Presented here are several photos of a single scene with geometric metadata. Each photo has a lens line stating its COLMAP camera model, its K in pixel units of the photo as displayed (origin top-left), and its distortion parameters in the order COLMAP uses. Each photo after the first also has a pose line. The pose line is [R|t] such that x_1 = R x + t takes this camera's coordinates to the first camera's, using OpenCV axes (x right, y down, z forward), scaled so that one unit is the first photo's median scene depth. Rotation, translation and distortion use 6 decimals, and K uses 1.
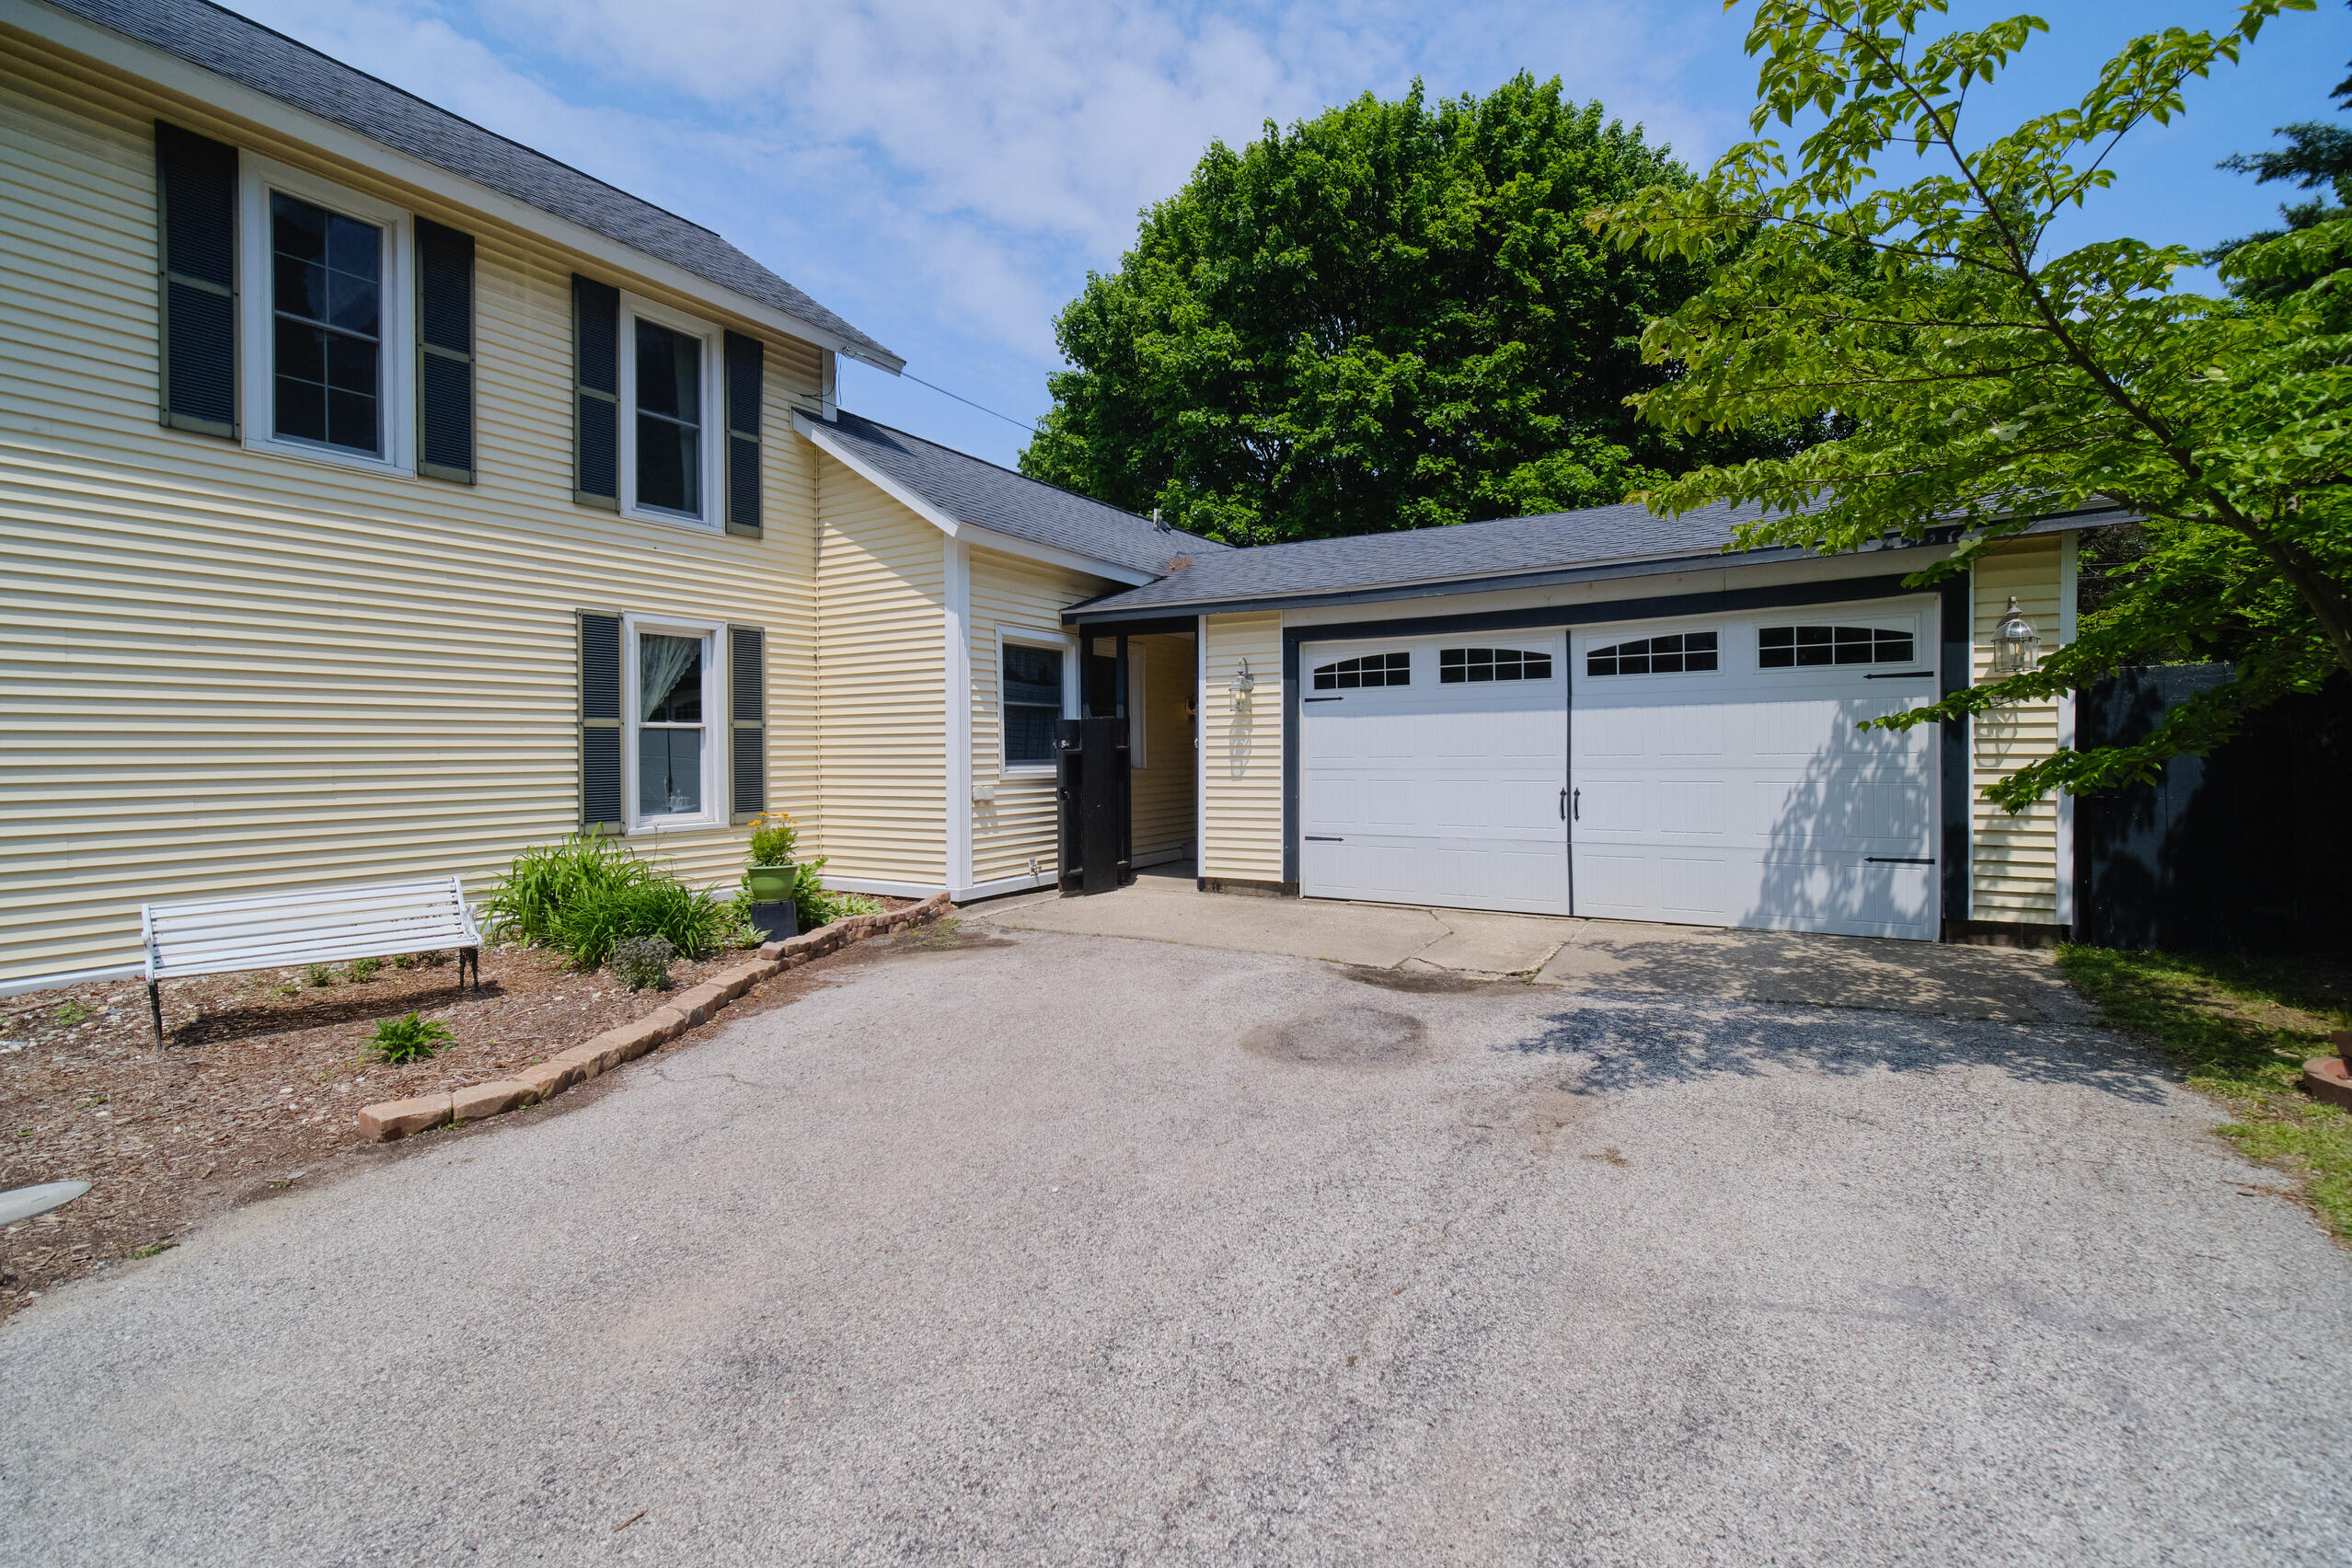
lens RADIAL K [[1011.9, 0, 1175.0], [0, 1011.9, 771.2], [0, 0, 1]] dist [0.027230, -0.007852]
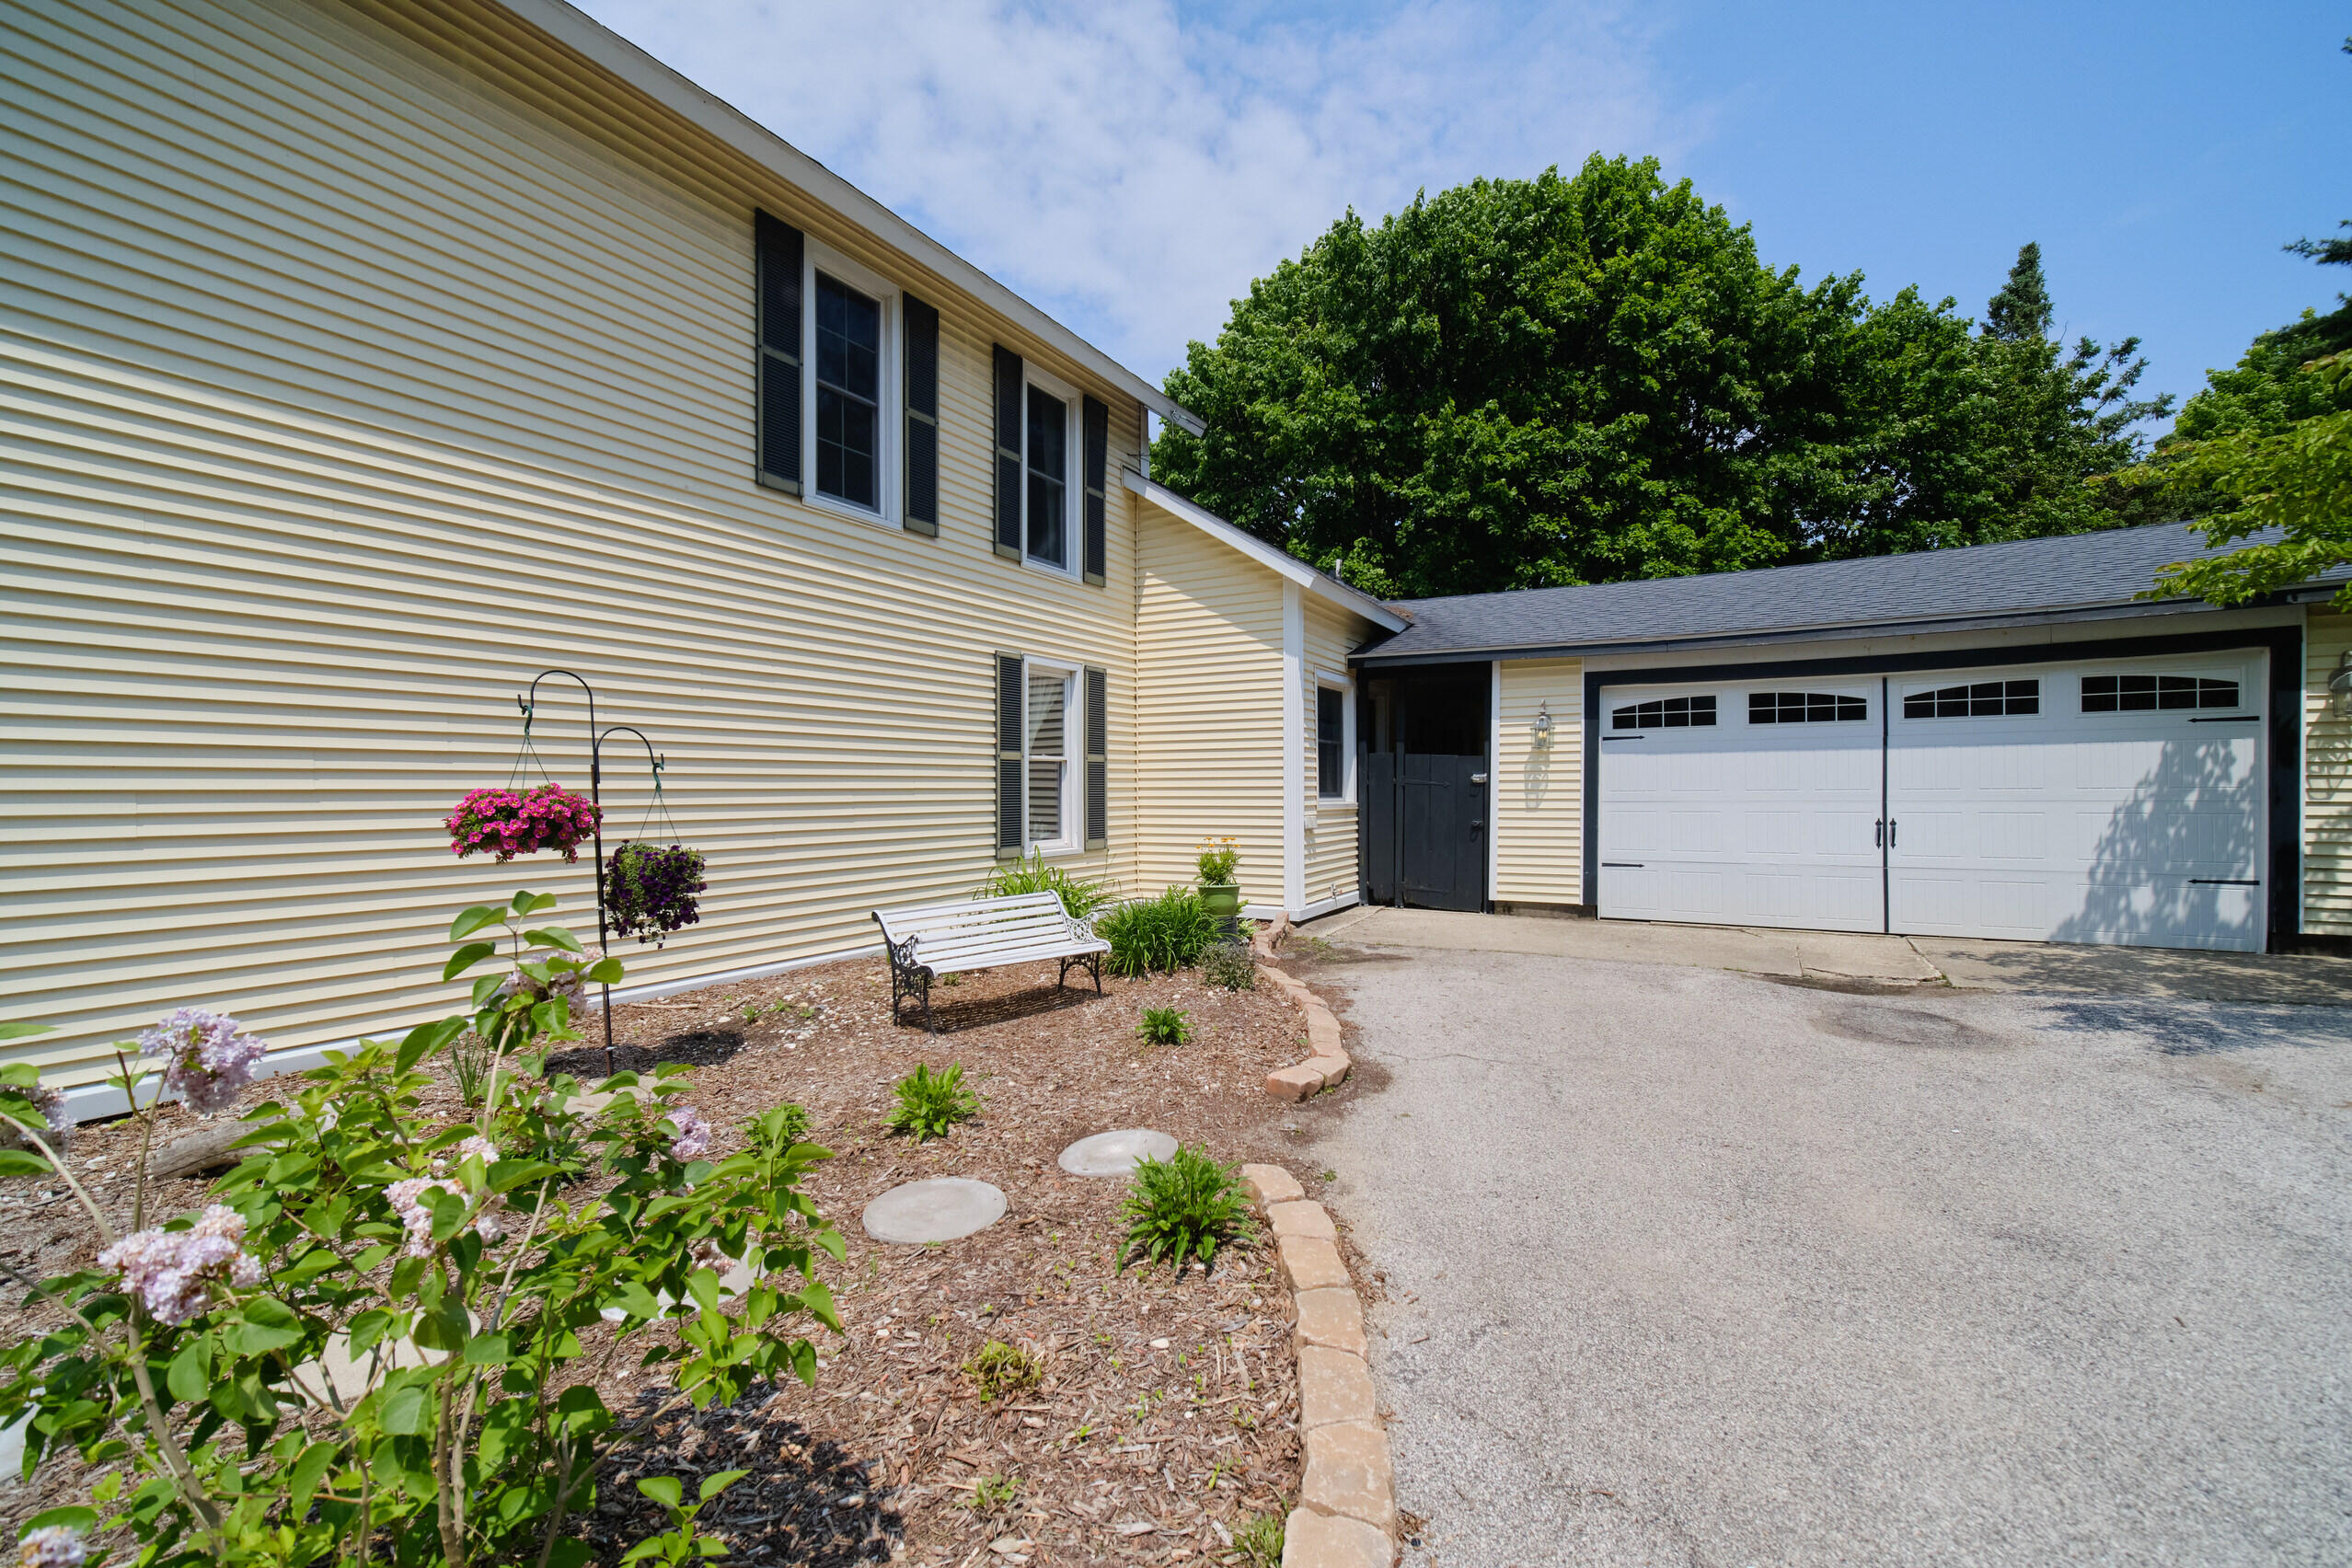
lens RADIAL K [[961.2, 0, 1168.4], [0, 961.2, 827.6], [0, 0, 1]] dist [-0.001772, 0.000289]
pose [[0.999758, 0.003975, 0.021620, -0.379776], [-0.004364, 0.999830, 0.017934, 0.009702], [-0.021545, -0.018024, 0.999605, -0.032537]]
